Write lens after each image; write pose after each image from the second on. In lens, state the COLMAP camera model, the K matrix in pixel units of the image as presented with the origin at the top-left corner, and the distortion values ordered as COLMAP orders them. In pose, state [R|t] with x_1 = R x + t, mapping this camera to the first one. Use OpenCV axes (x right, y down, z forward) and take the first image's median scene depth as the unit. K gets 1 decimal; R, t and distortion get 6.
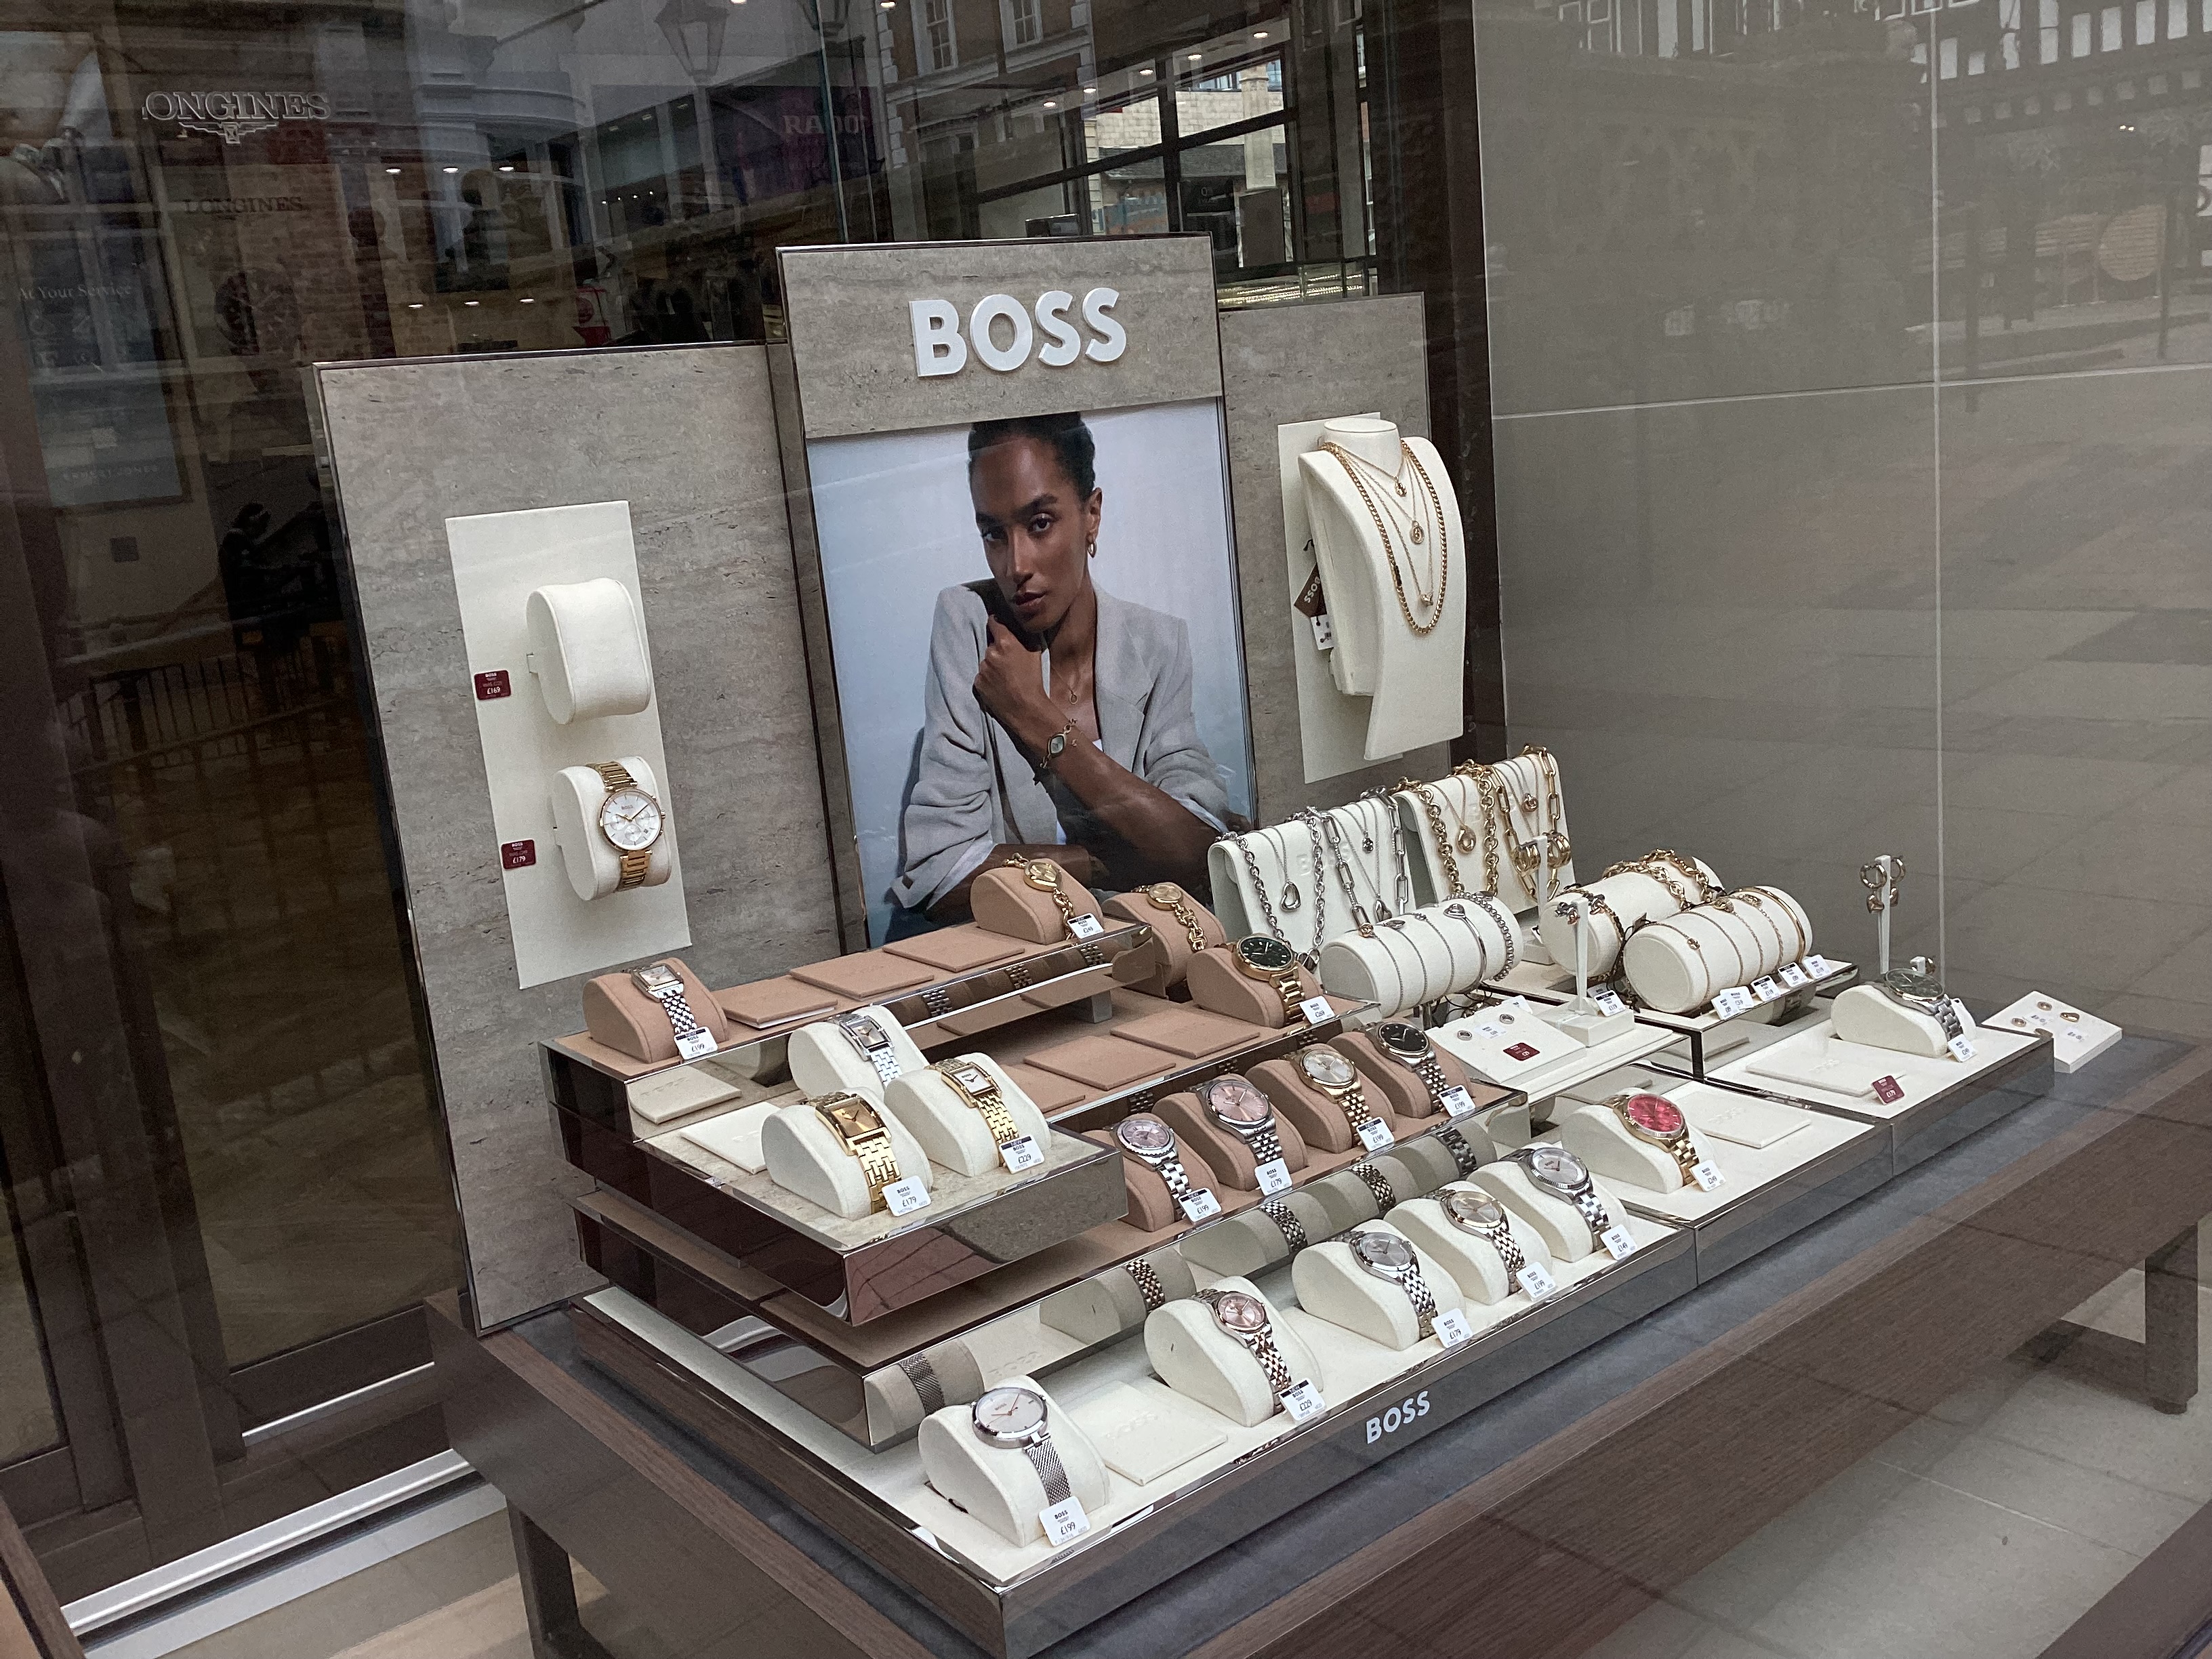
lens RADIAL K [[2032.2, 0, 1106.2], [0, 2032.2, 817.5], [0, 0, 1]] dist [0.049674, 0.000000]
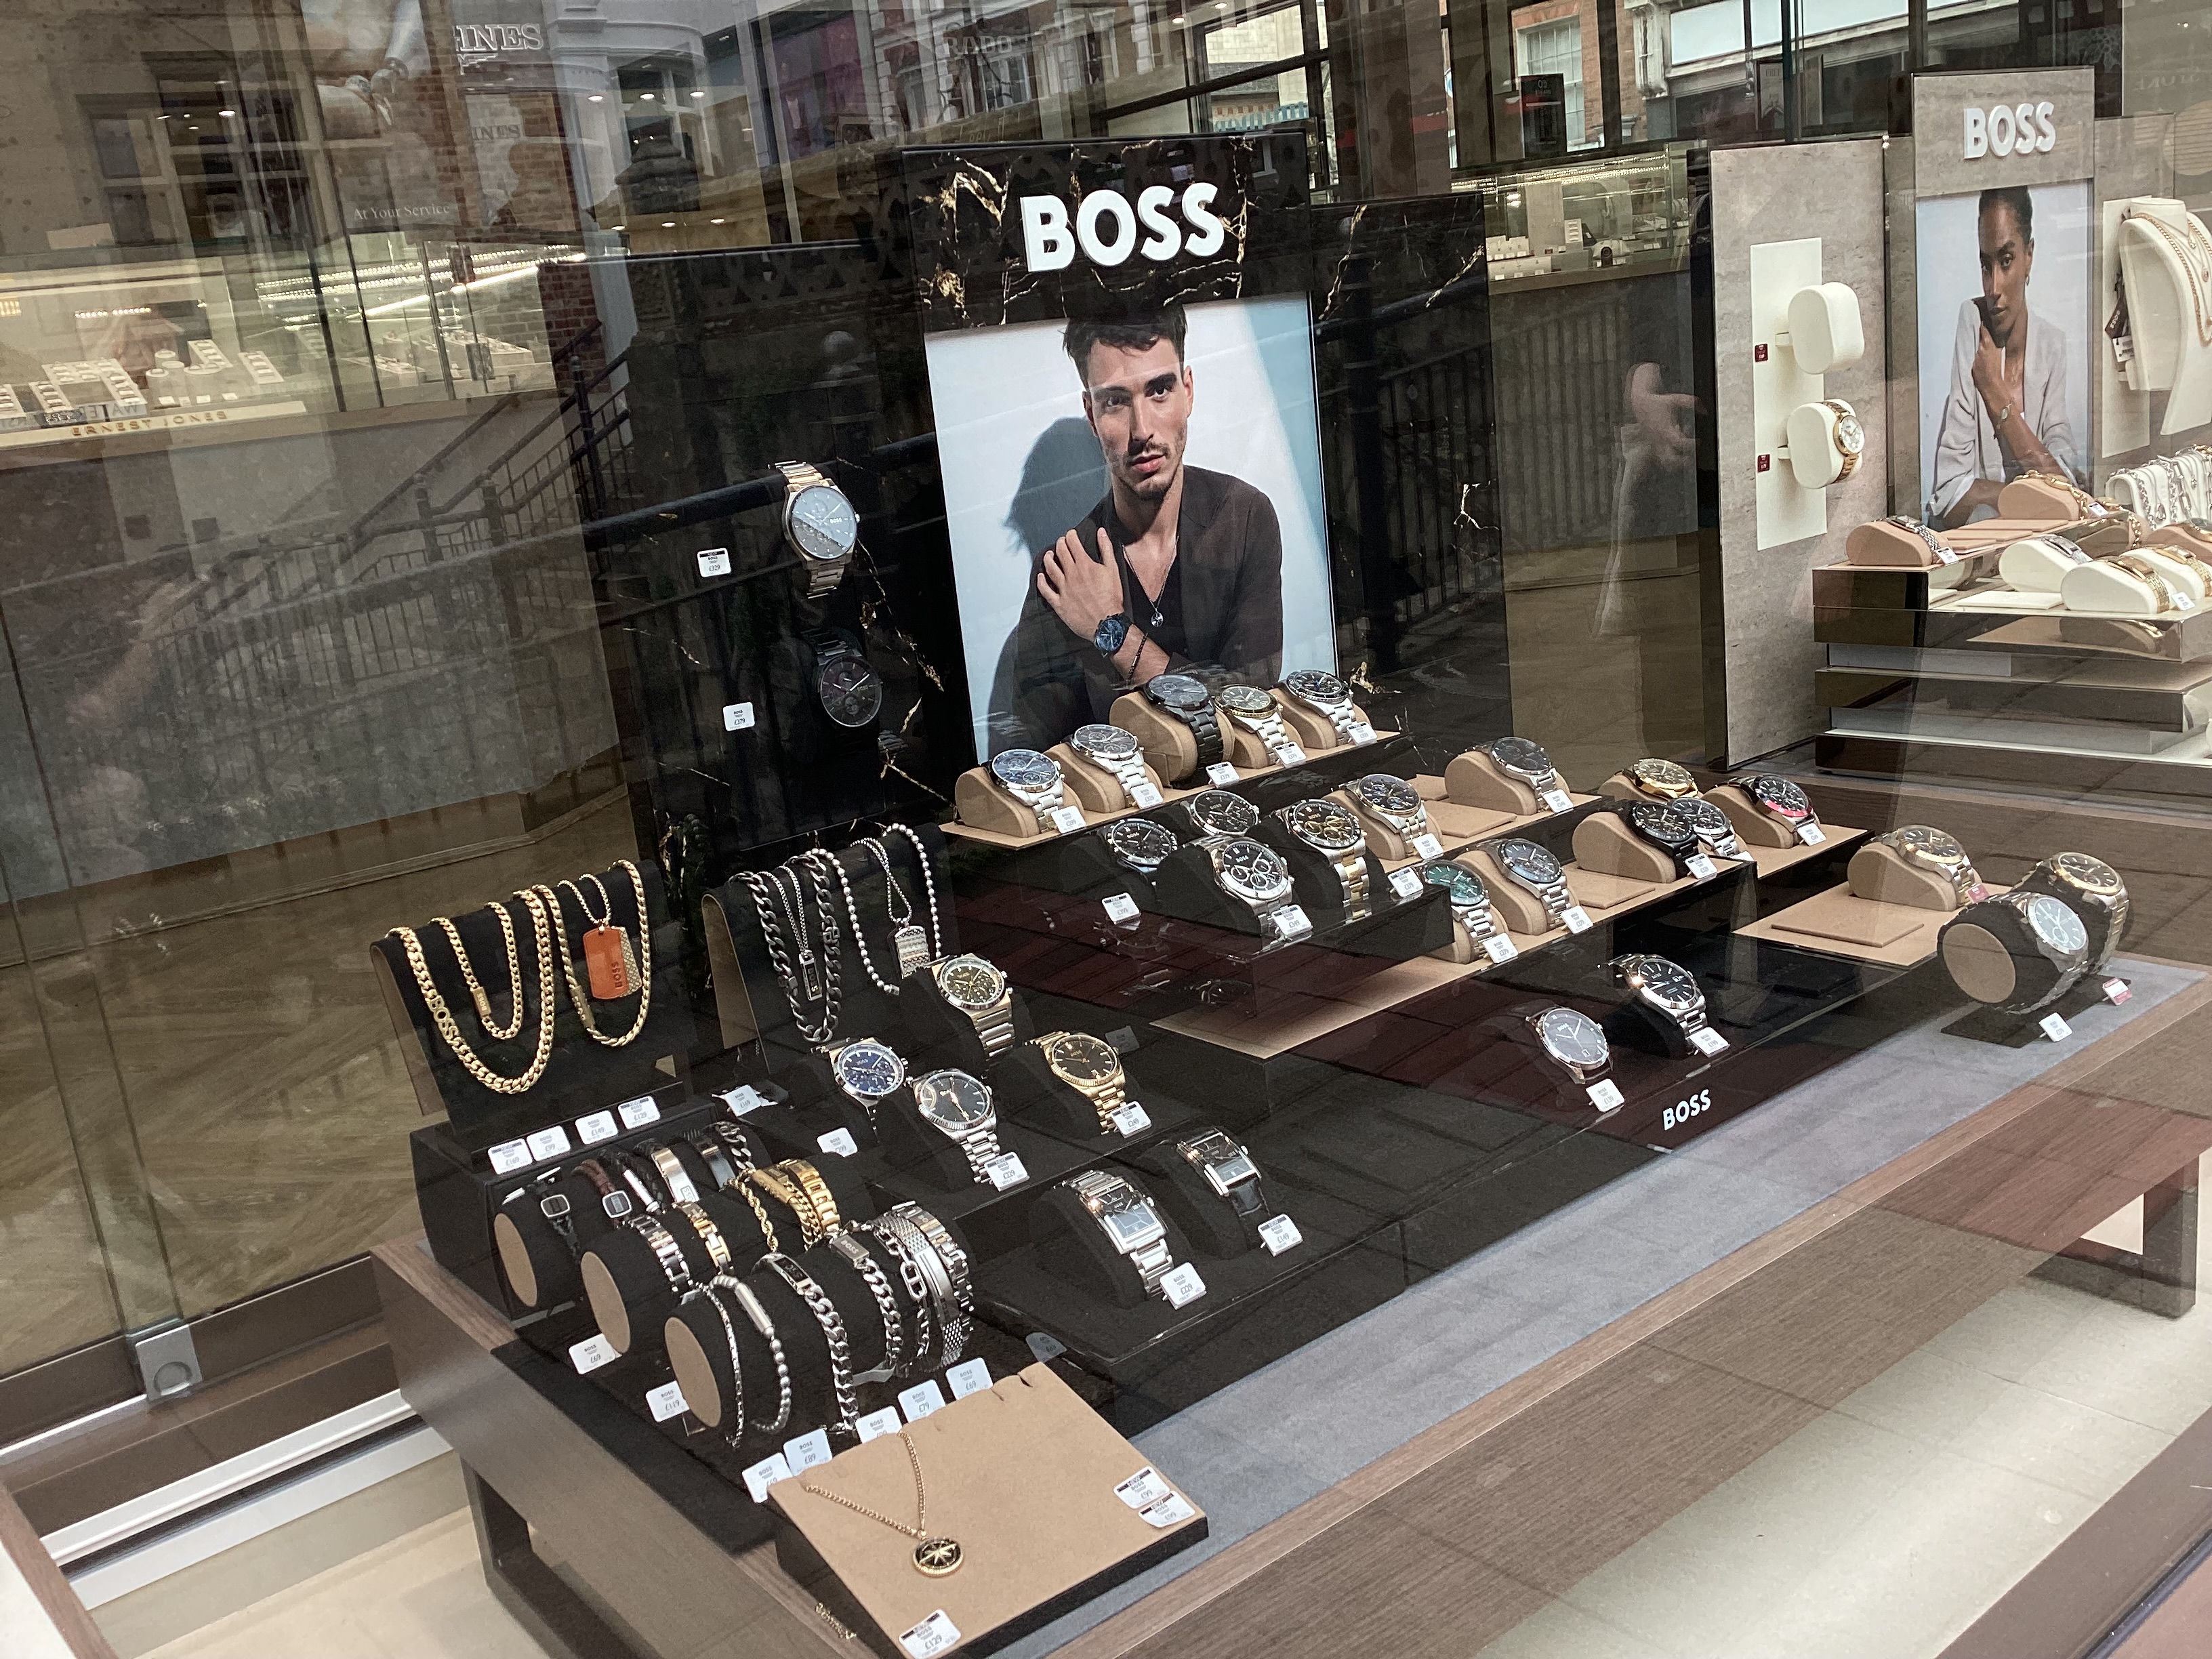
lens RADIAL K [[2032.2, 0, 1103.6], [0, 2032.2, 823.0], [0, 0, 1]] dist [0.049674, 0.000000]
pose [[0.999774, -0.021213, -0.001026, -0.701599], [0.021236, 0.999200, 0.033873, 0.203072], [0.000307, -0.033888, 0.999426, -0.528836]]
